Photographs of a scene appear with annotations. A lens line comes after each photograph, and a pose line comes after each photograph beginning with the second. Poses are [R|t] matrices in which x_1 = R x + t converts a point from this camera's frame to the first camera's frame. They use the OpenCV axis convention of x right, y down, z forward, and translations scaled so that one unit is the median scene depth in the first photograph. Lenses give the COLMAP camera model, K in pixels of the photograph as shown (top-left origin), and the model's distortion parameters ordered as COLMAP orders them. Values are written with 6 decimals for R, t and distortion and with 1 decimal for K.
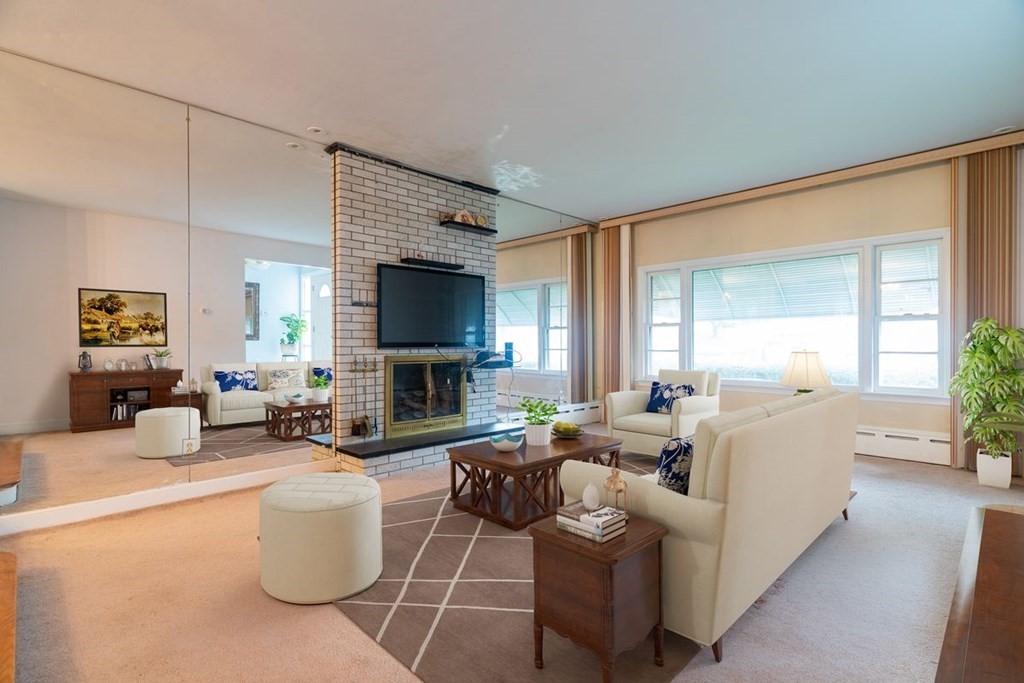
lens RADIAL K [[481.4, 0, 508.8], [0, 481.4, 344.8], [0, 0, 1]] dist [-0.037000, 0.000000]
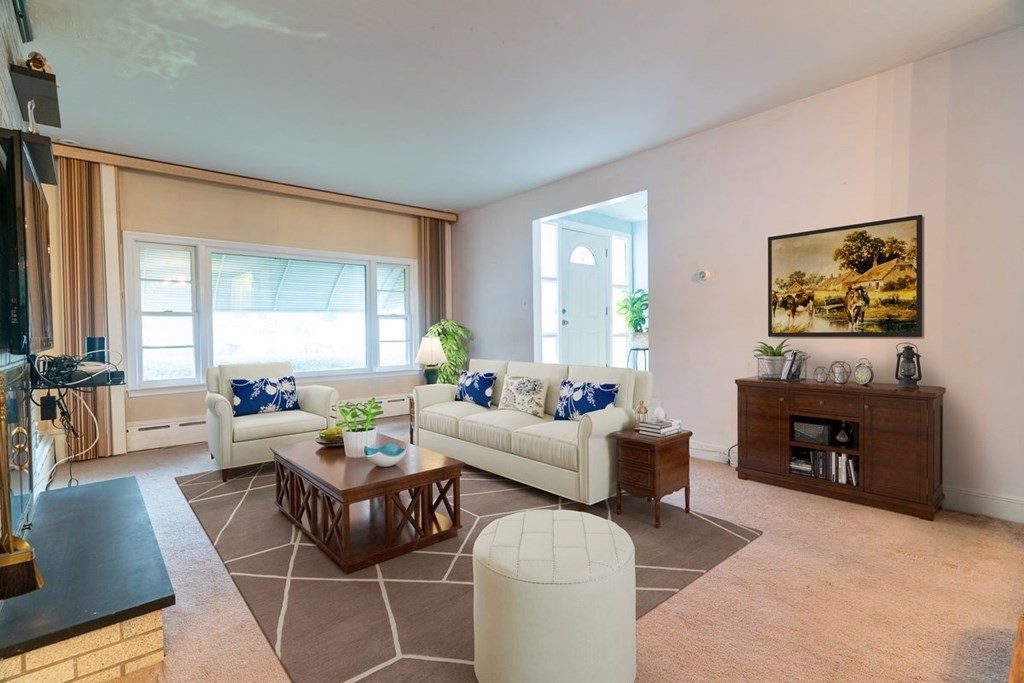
lens RADIAL K [[481.4, 0, 508.8], [0, 481.4, 344.8], [0, 0, 1]] dist [-0.037000, 0.000000]
pose [[0.049881, -0.016842, 0.998613, -0.556739], [0.011490, 0.999801, 0.016288, 0.007395], [-0.998689, 0.010662, 0.050065, 0.527669]]
